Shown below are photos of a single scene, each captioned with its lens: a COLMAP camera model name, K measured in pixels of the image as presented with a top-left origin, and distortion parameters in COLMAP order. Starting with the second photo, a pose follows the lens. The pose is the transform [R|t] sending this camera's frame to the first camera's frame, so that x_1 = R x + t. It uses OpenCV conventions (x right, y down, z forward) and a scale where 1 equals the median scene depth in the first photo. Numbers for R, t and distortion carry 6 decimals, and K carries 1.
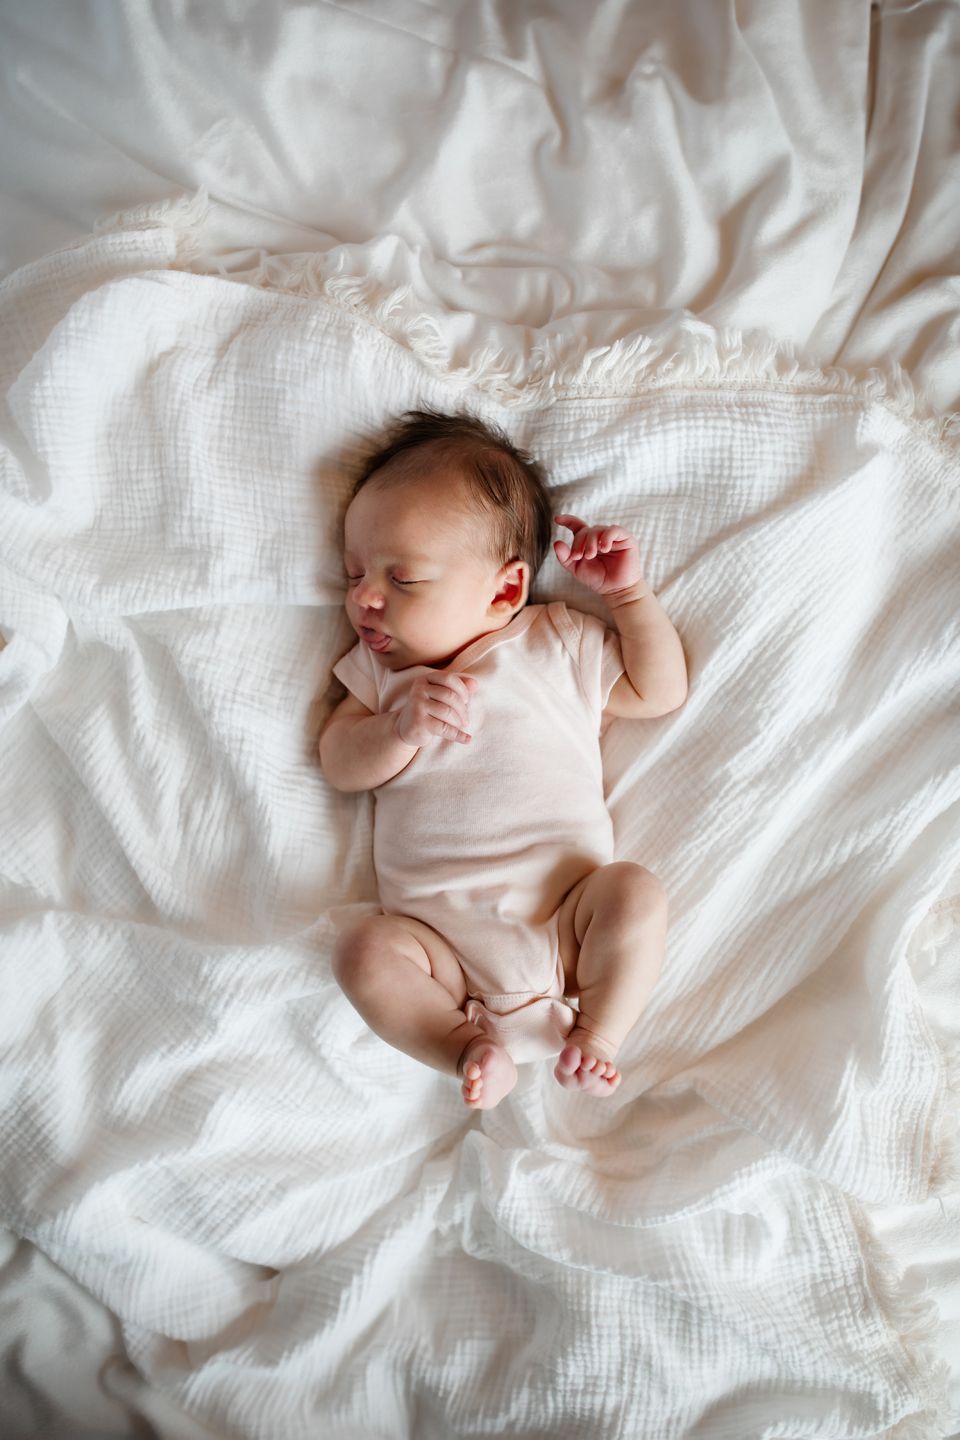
lens RADIAL K [[1404.3, 0, 480.0], [0, 1404.3, 720.0], [0, 0, 1]] dist [-0.180243, 0.163870]
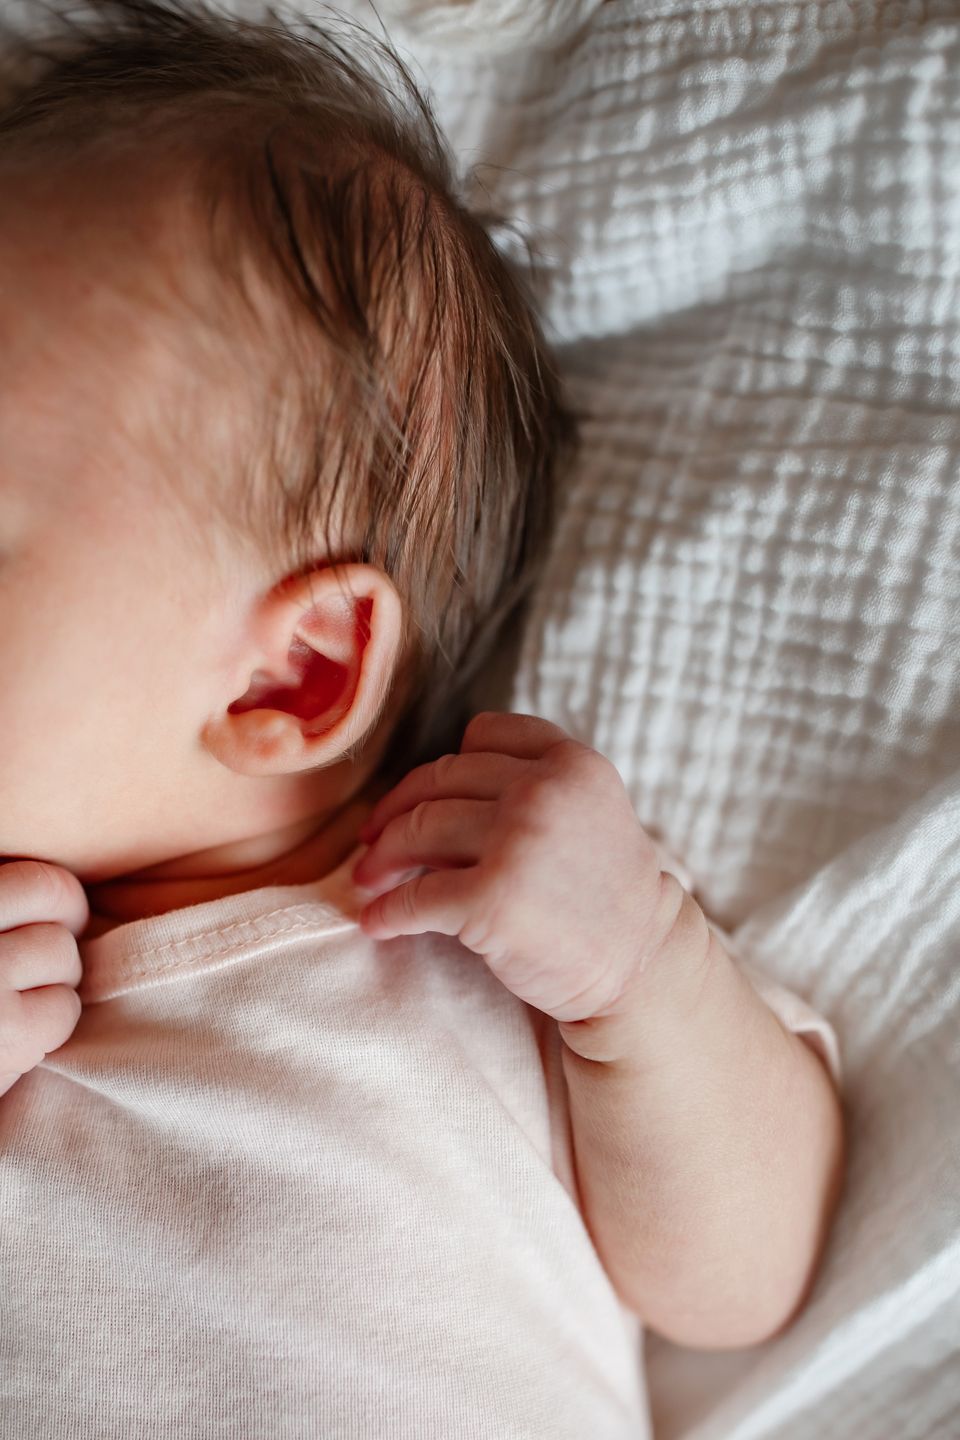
lens RADIAL K [[1404.3, 0, 480.0], [0, 1404.3, 720.0], [0, 0, 1]] dist [-0.180243, 0.163870]
pose [[0.990598, 0.070318, -0.117352, 0.072821], [-0.084231, 0.989417, -0.118151, -0.057673], [0.107802, 0.126924, 0.986037, 0.755698]]
